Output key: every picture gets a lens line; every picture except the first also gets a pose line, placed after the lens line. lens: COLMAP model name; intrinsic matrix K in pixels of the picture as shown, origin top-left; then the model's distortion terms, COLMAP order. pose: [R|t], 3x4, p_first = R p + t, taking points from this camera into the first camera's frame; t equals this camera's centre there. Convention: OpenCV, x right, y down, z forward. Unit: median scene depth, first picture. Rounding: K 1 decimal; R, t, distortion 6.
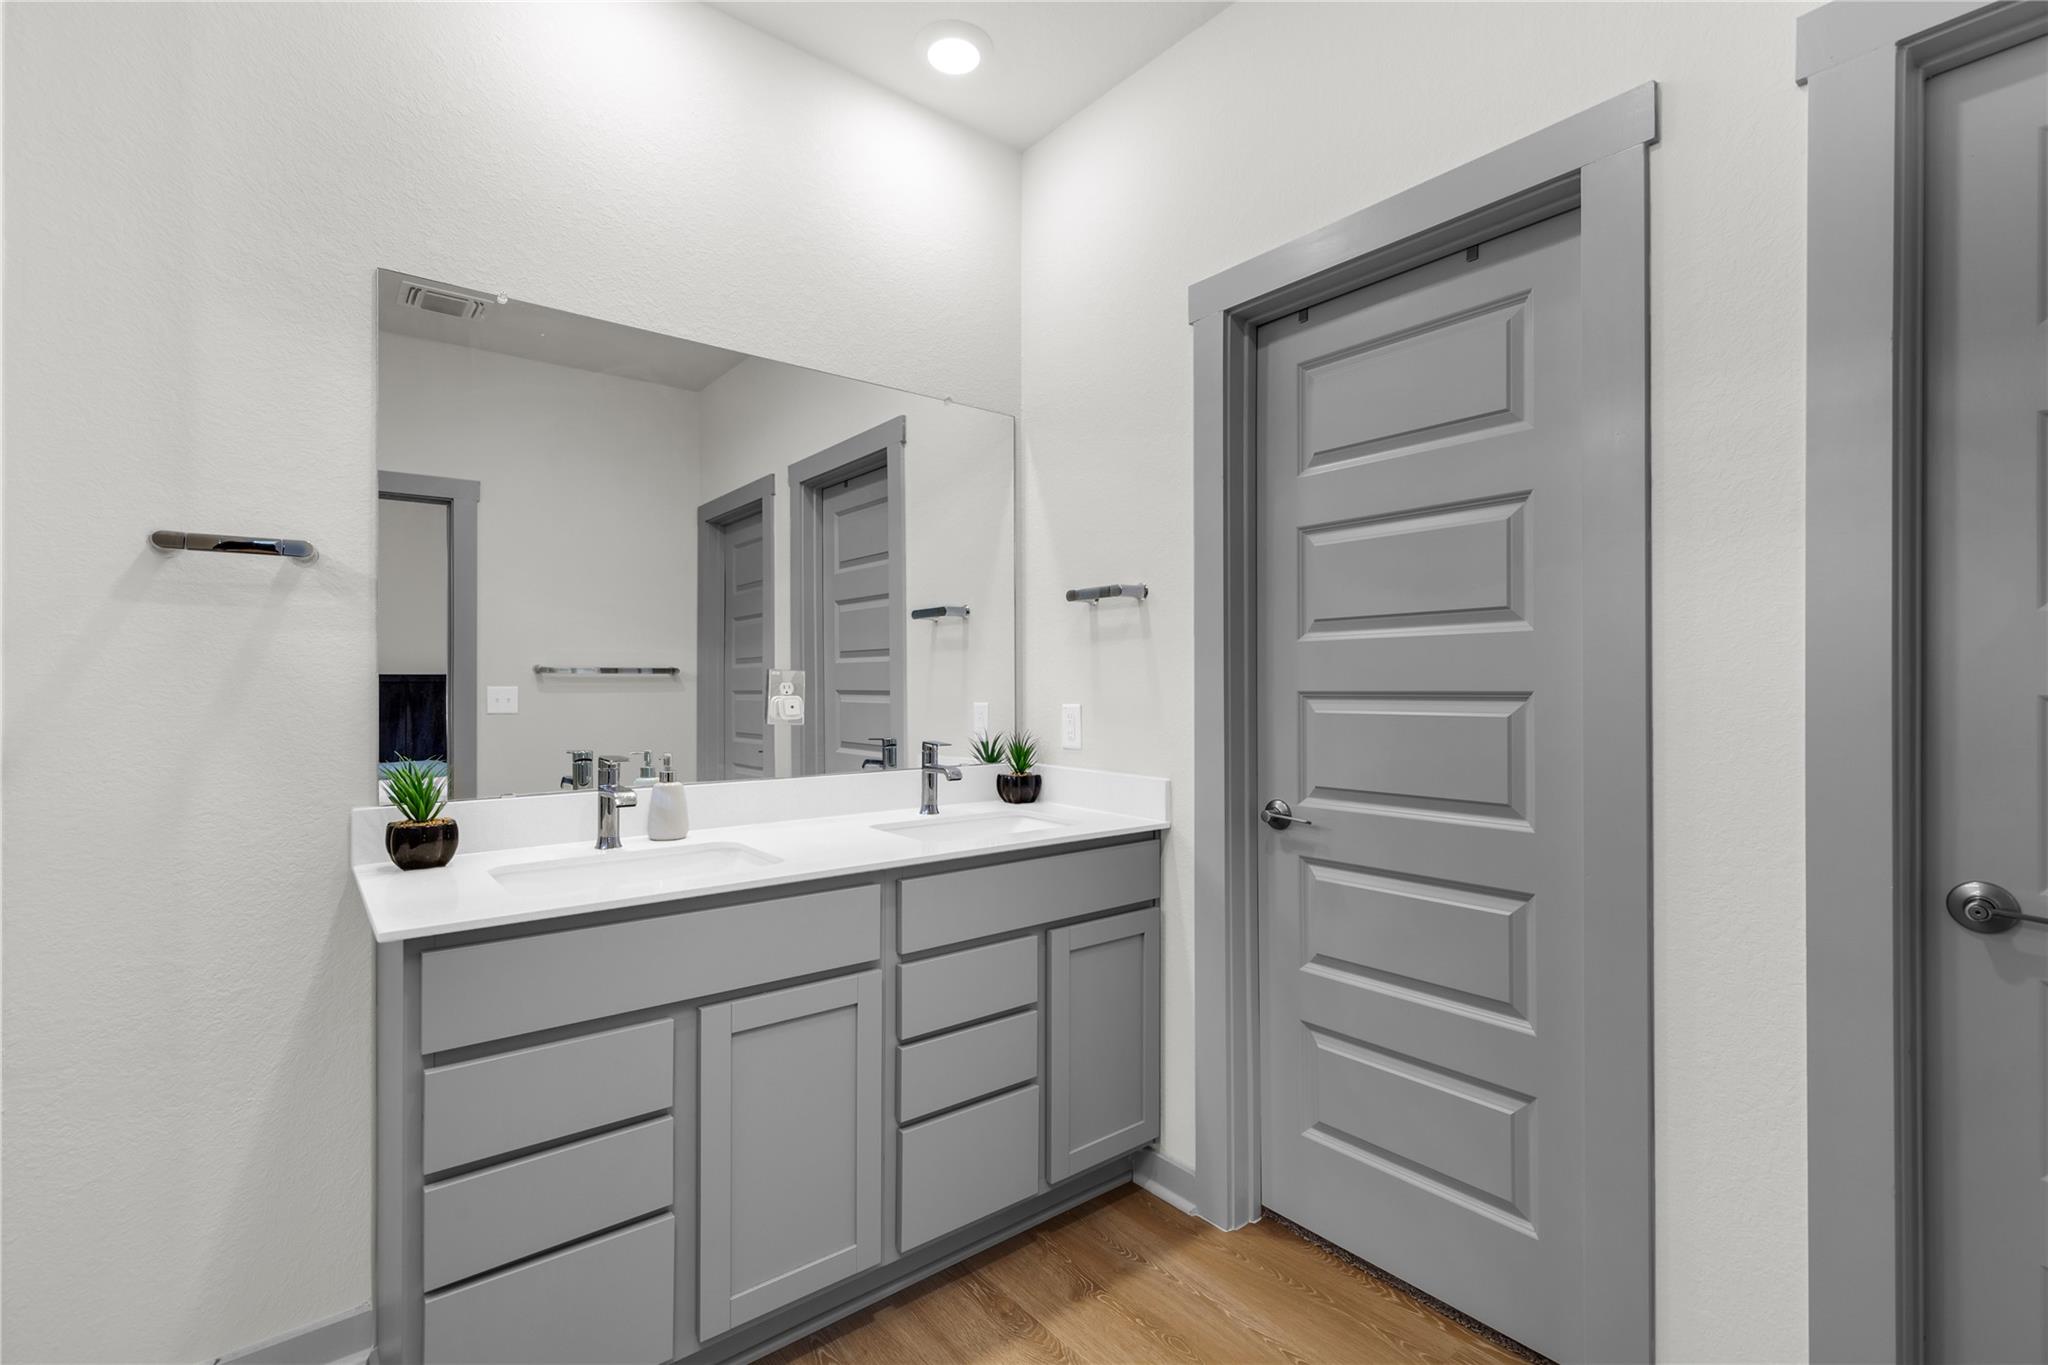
lens RADIAL K [[1041.8, 0, 1024.0], [0, 1041.8, 682.5], [0, 0, 1]] dist [-0.003034, -0.000393]
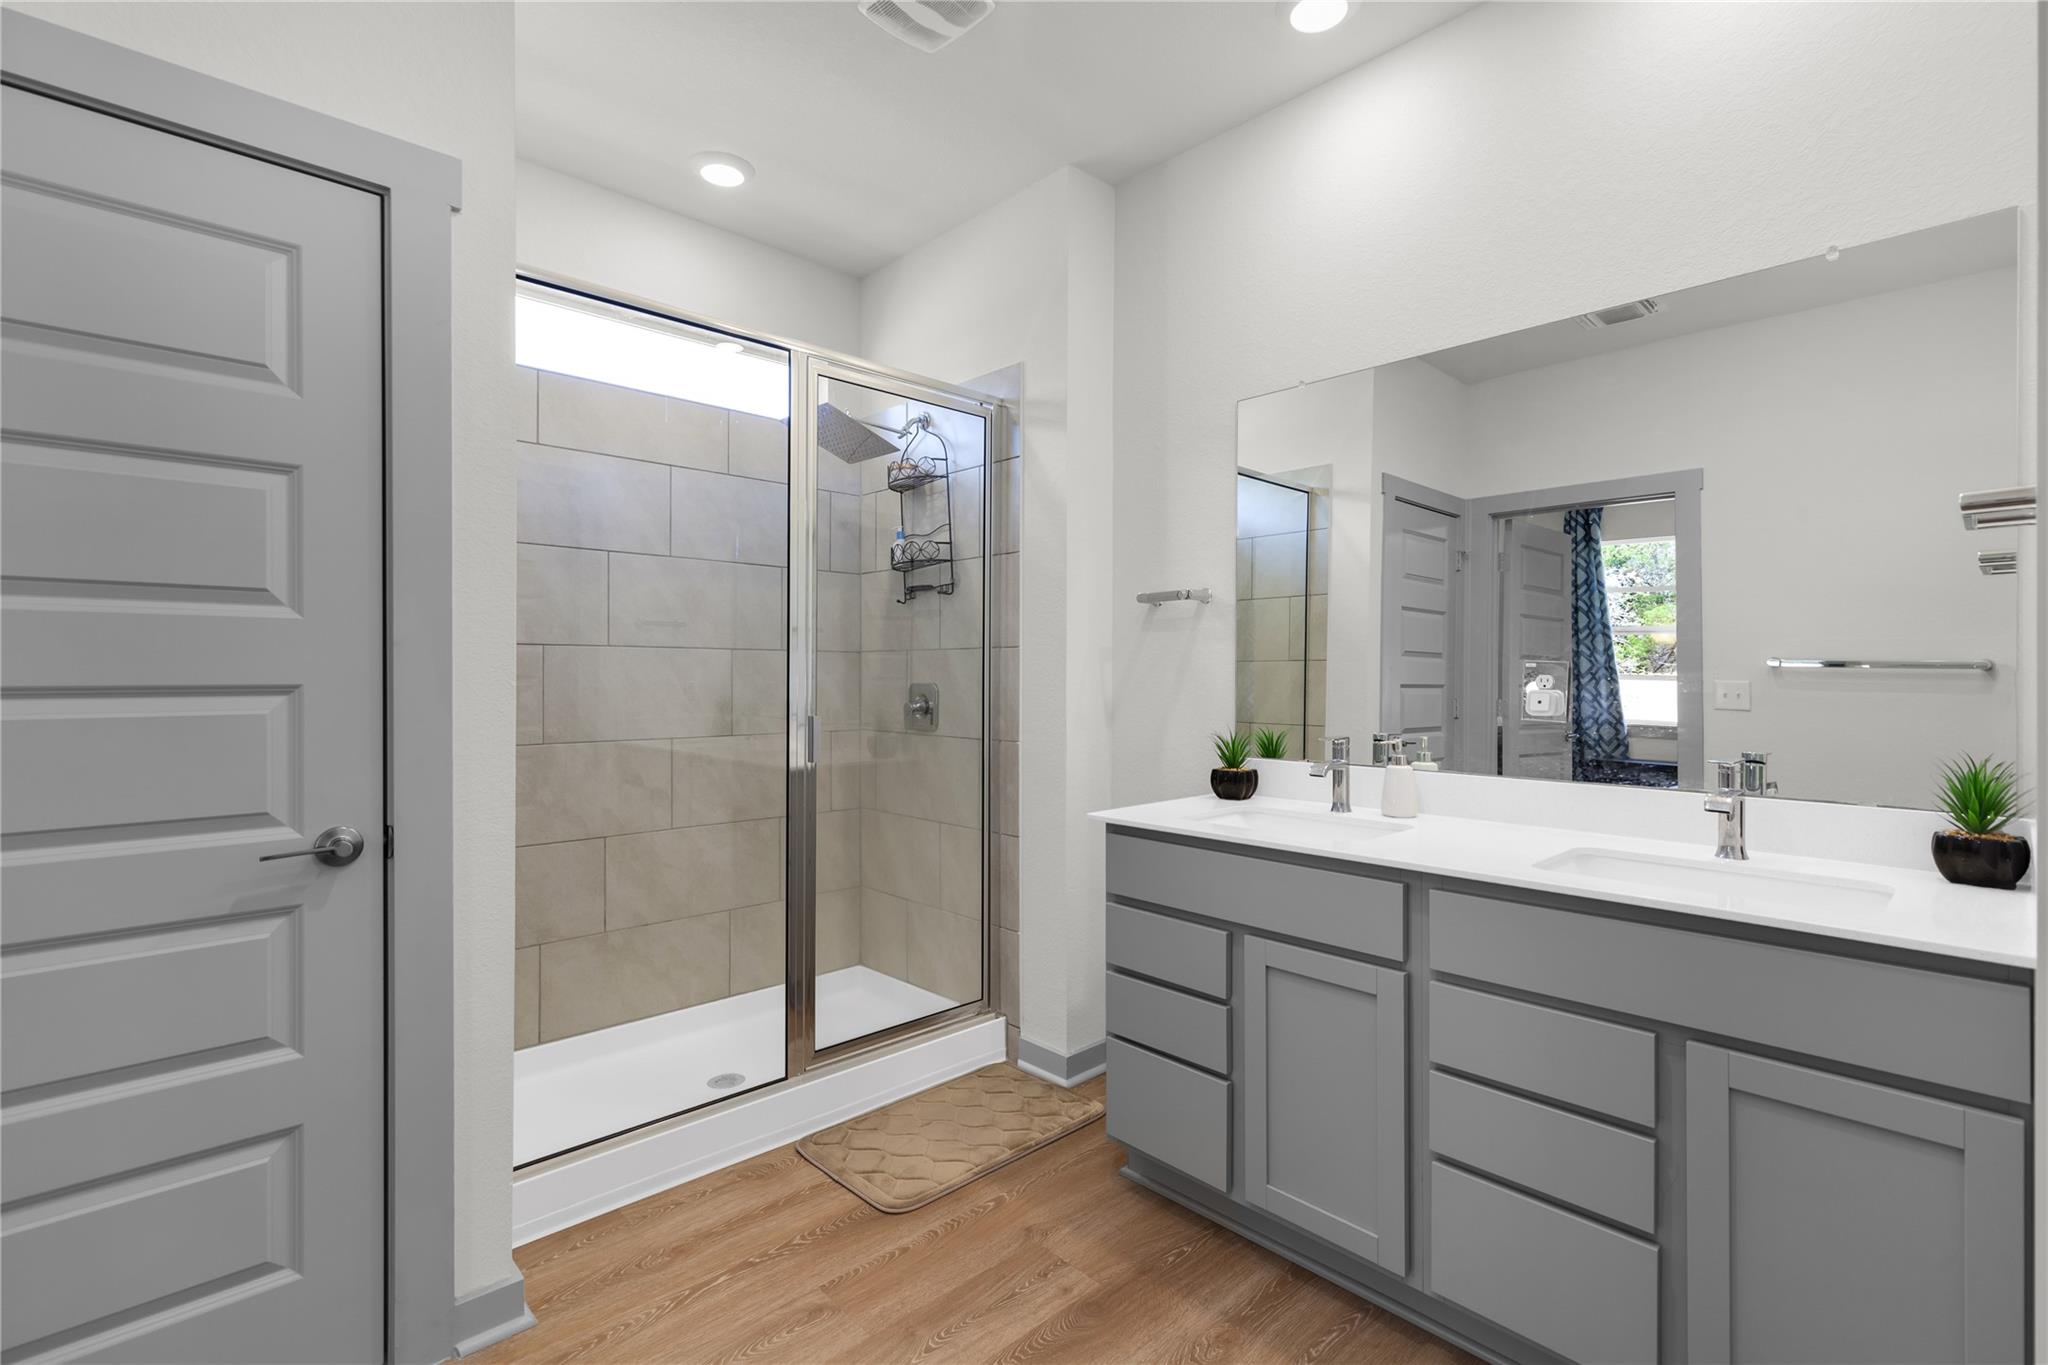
lens RADIAL K [[915.7, 0, 1036.0], [0, 915.7, 681.3], [0, 0, 1]] dist [0.002337, -0.000152]
pose [[0.053900, 0.010997, -0.998486, 0.659765], [-0.005790, 0.999926, 0.010701, -0.003649], [0.998530, 0.005204, 0.053960, 0.583725]]
